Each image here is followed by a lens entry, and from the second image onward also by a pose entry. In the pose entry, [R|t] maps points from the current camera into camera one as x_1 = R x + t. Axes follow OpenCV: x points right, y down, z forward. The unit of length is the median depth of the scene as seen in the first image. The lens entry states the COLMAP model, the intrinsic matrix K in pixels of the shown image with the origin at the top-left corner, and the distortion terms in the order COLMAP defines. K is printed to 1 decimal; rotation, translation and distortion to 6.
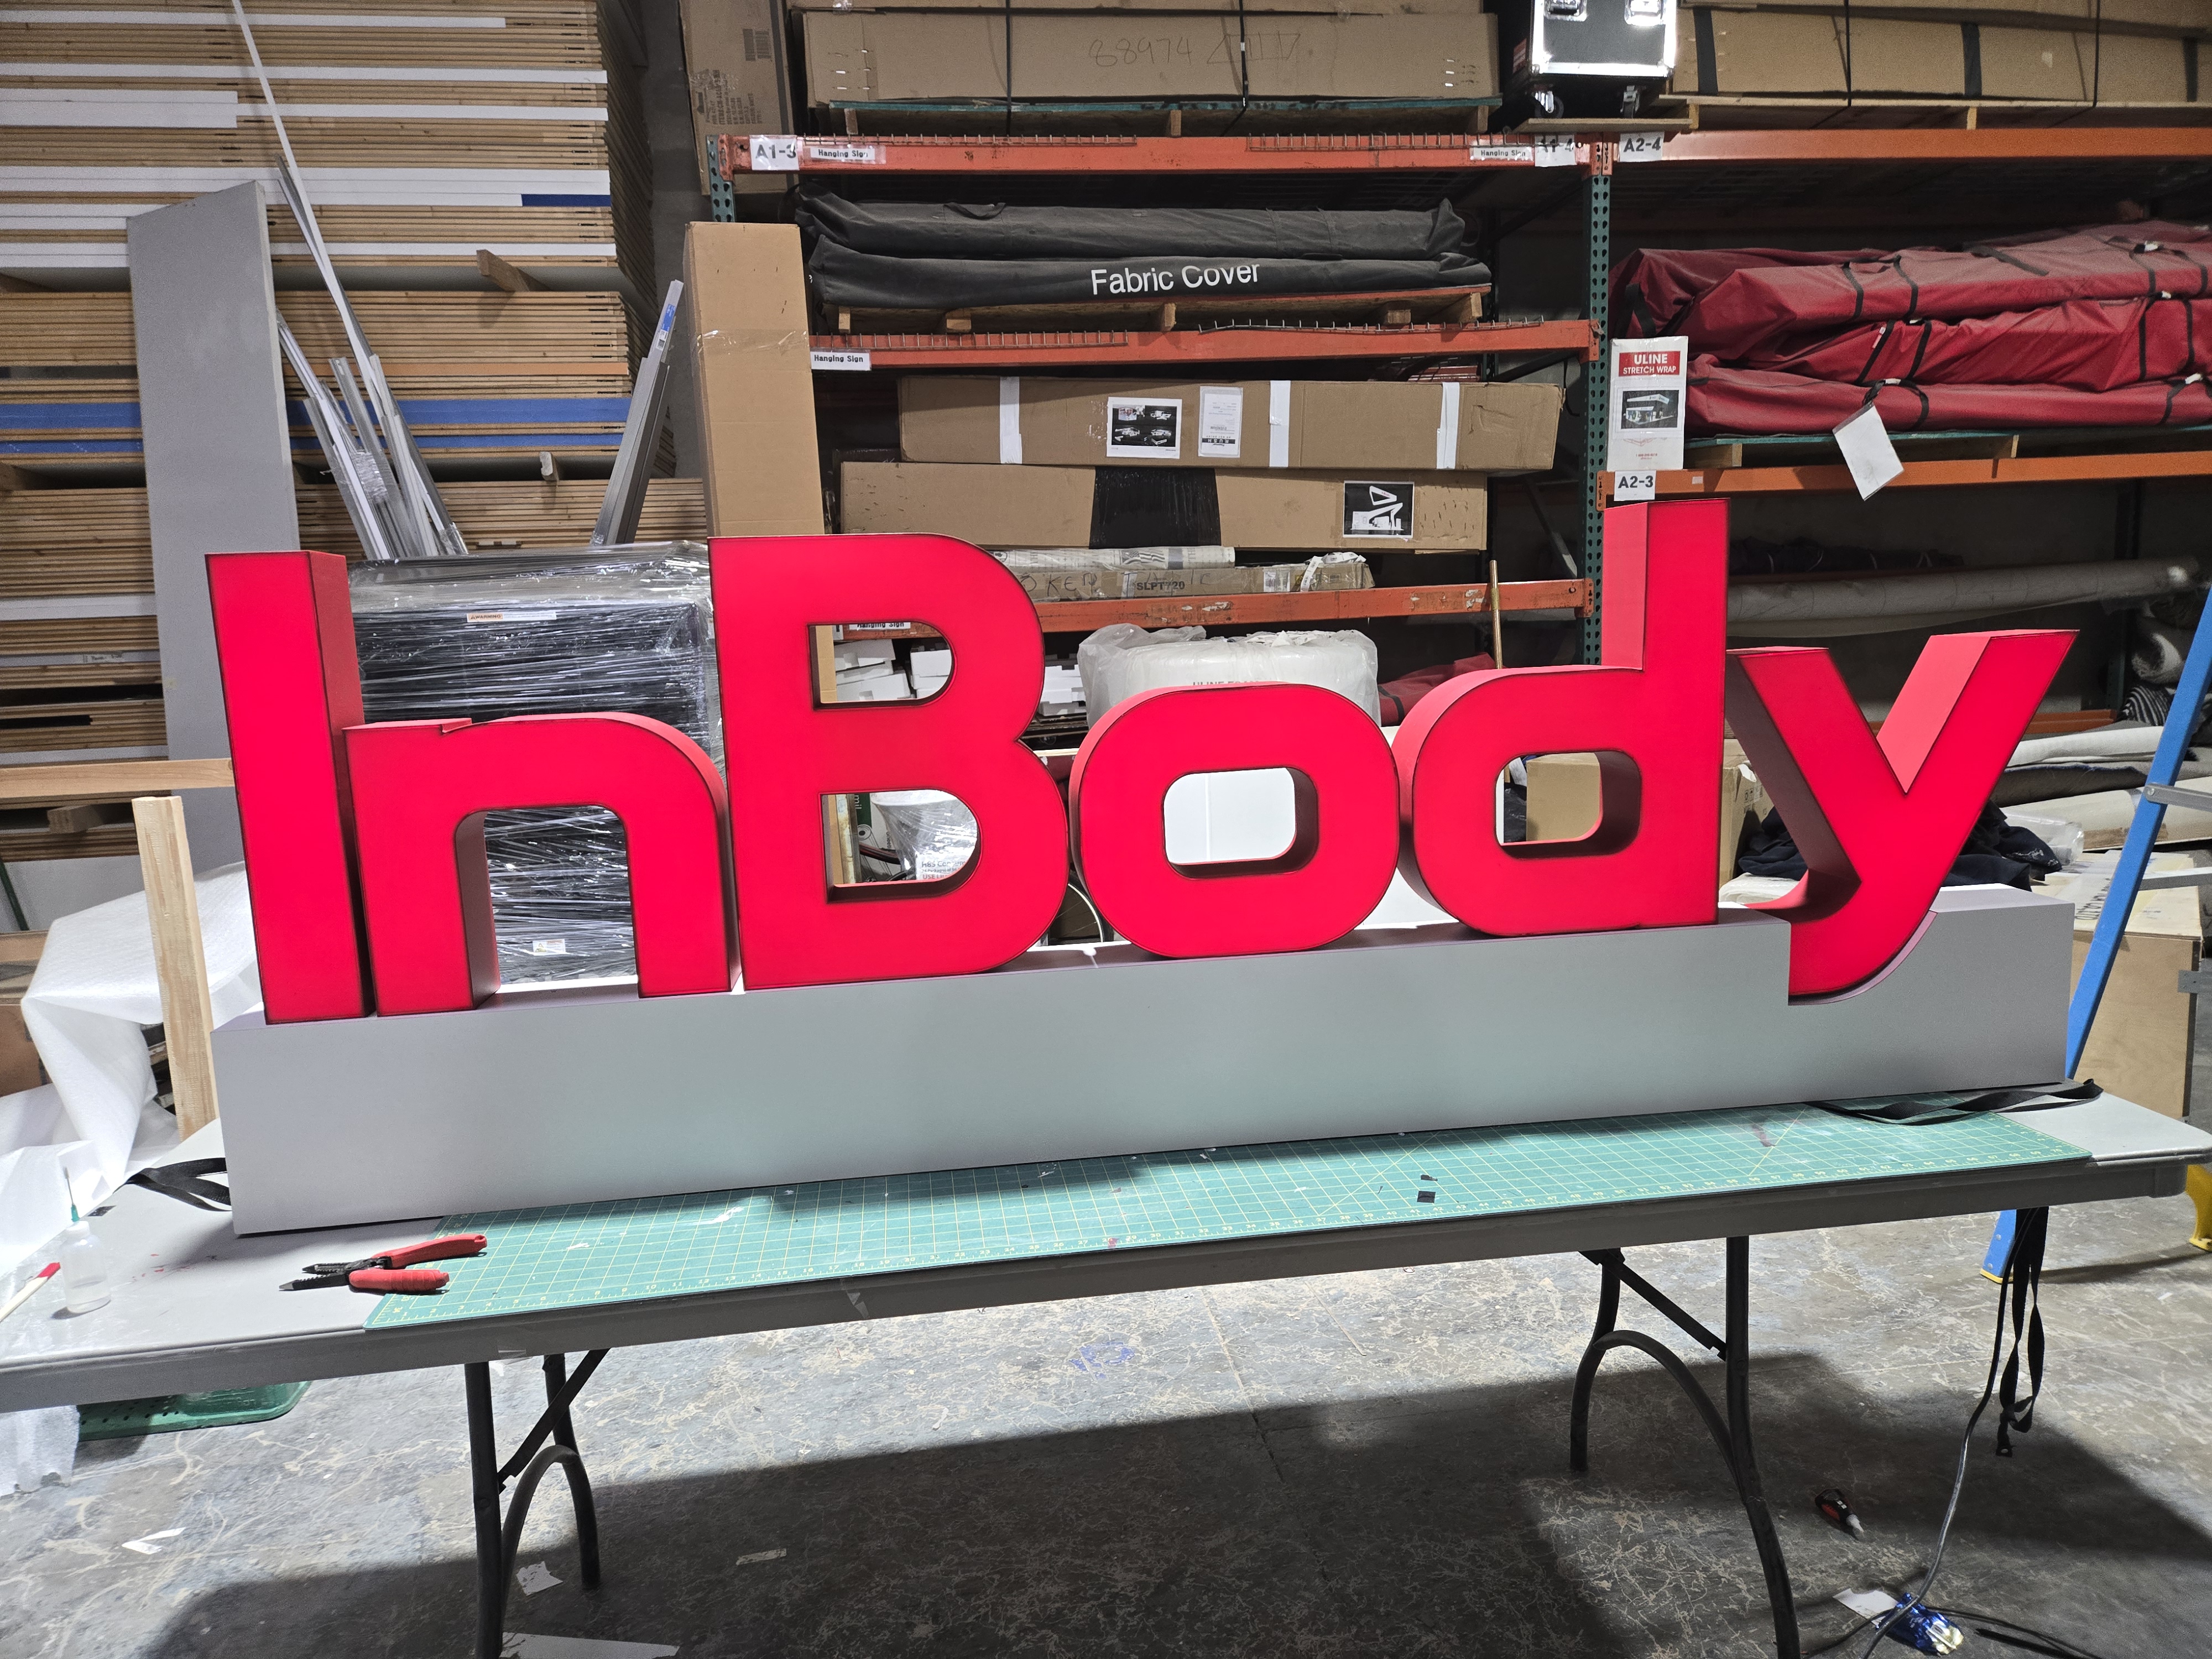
lens RADIAL K [[1461.0, 0, 1078.2], [0, 1461.0, 839.0], [0, 0, 1]] dist [0.080882, -0.070783]
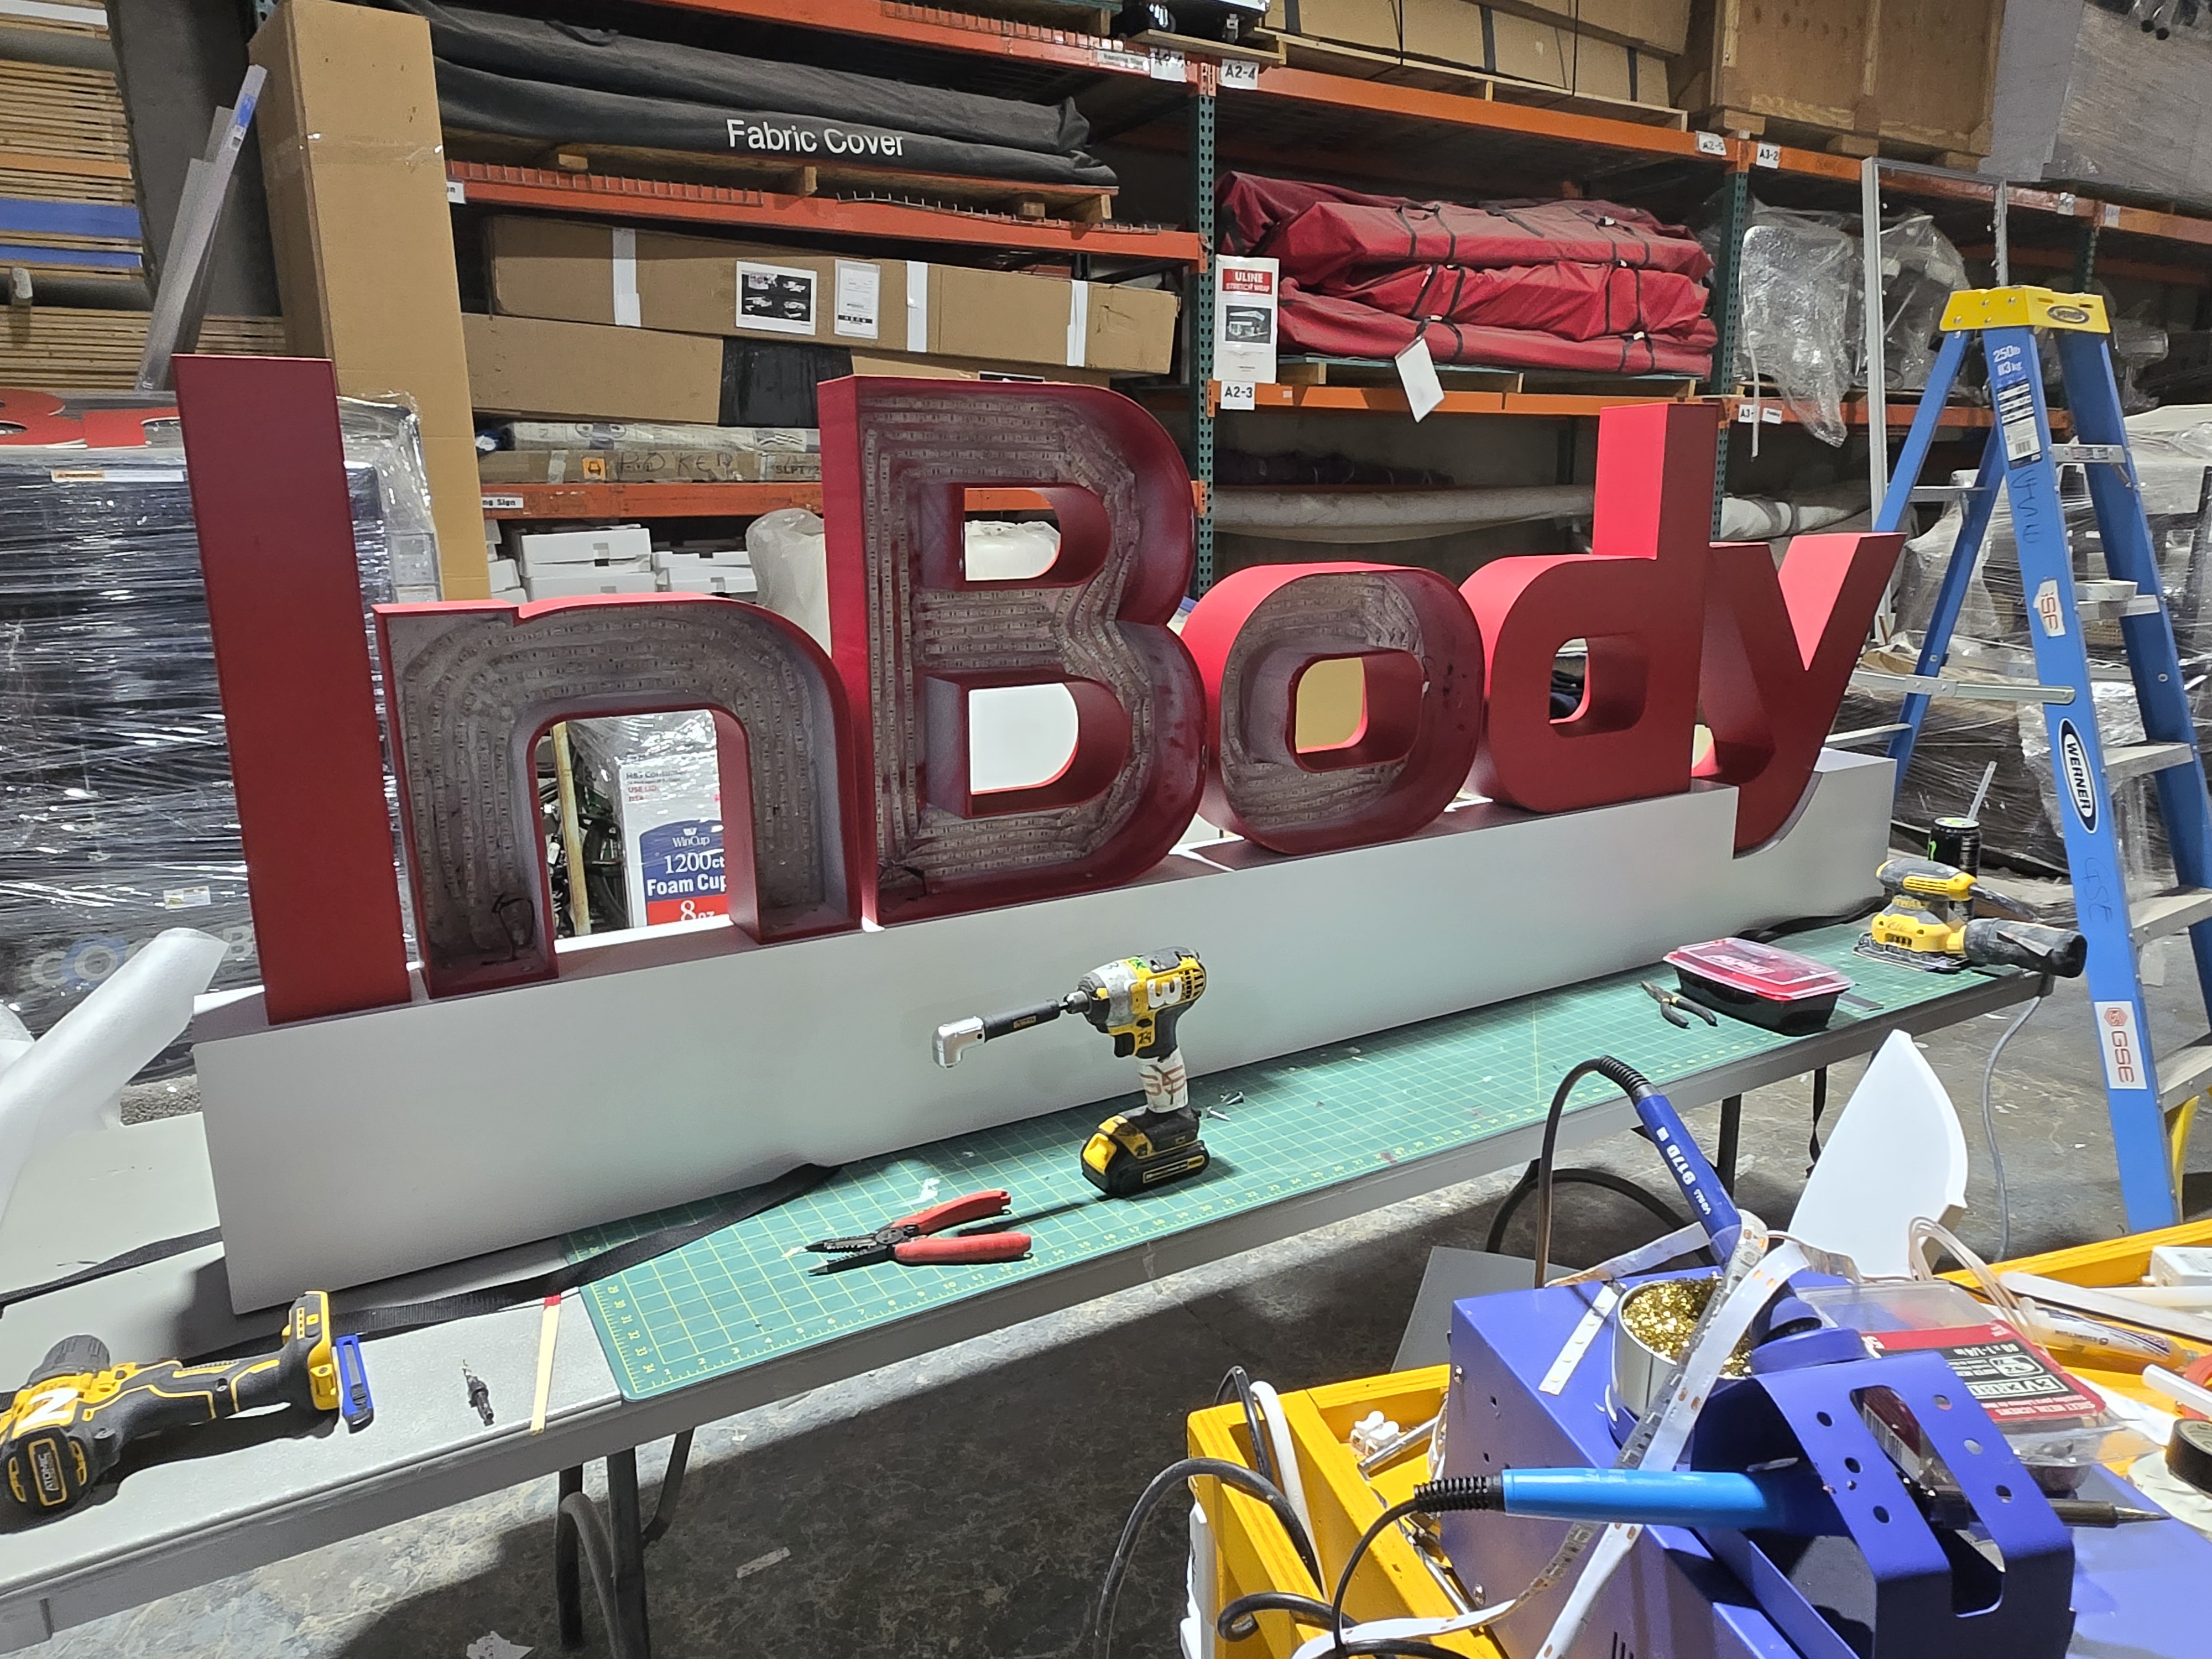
lens RADIAL K [[1441.7, 0, 1102.7], [0, 1441.7, 816.2], [0, 0, 1]] dist [0.009833, -0.007266]
pose [[0.923474, -0.051440, 0.380198, -0.134410], [0.030120, 0.997633, 0.061818, -0.002259], [-0.382478, -0.045636, 0.922837, 0.061804]]
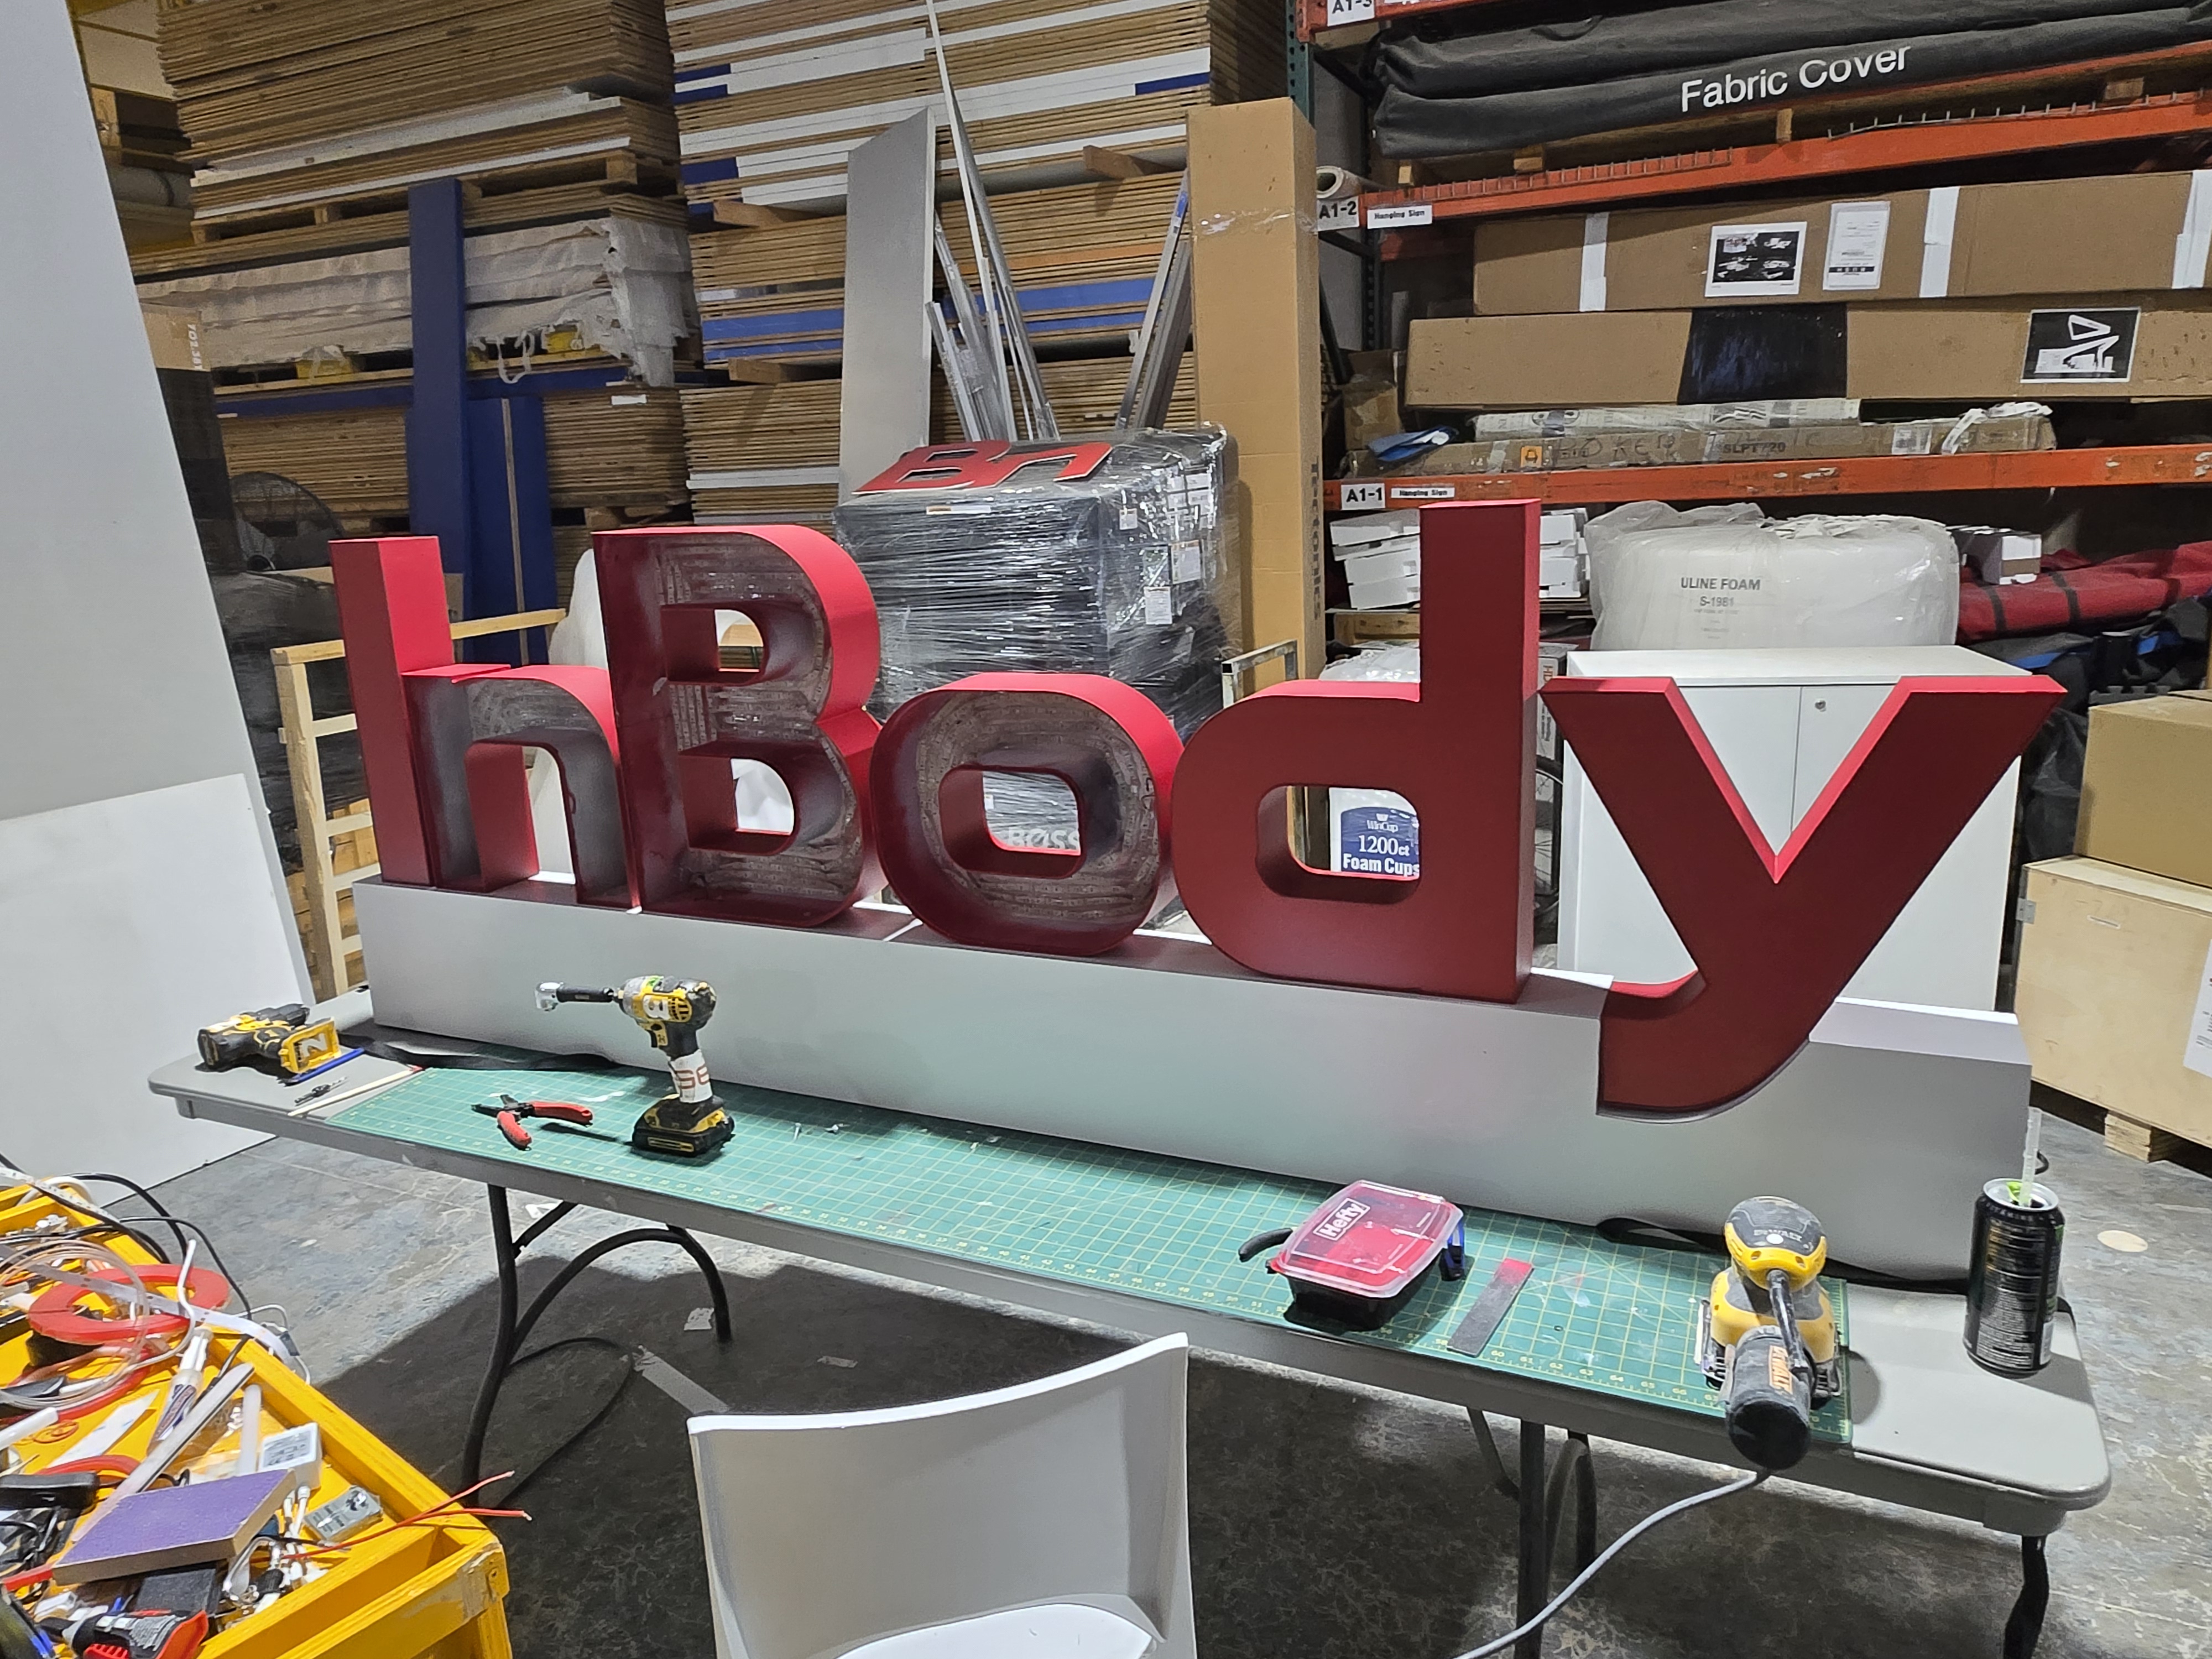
lens RADIAL K [[1441.7, 0, 1102.7], [0, 1441.7, 816.2], [0, 0, 1]] dist [0.009833, -0.007266]
pose [[0.846185, 0.127585, -0.517391, 0.207635], [-0.067782, 0.988799, 0.132974, -0.047950], [0.528561, -0.077451, 0.845354, 0.067579]]
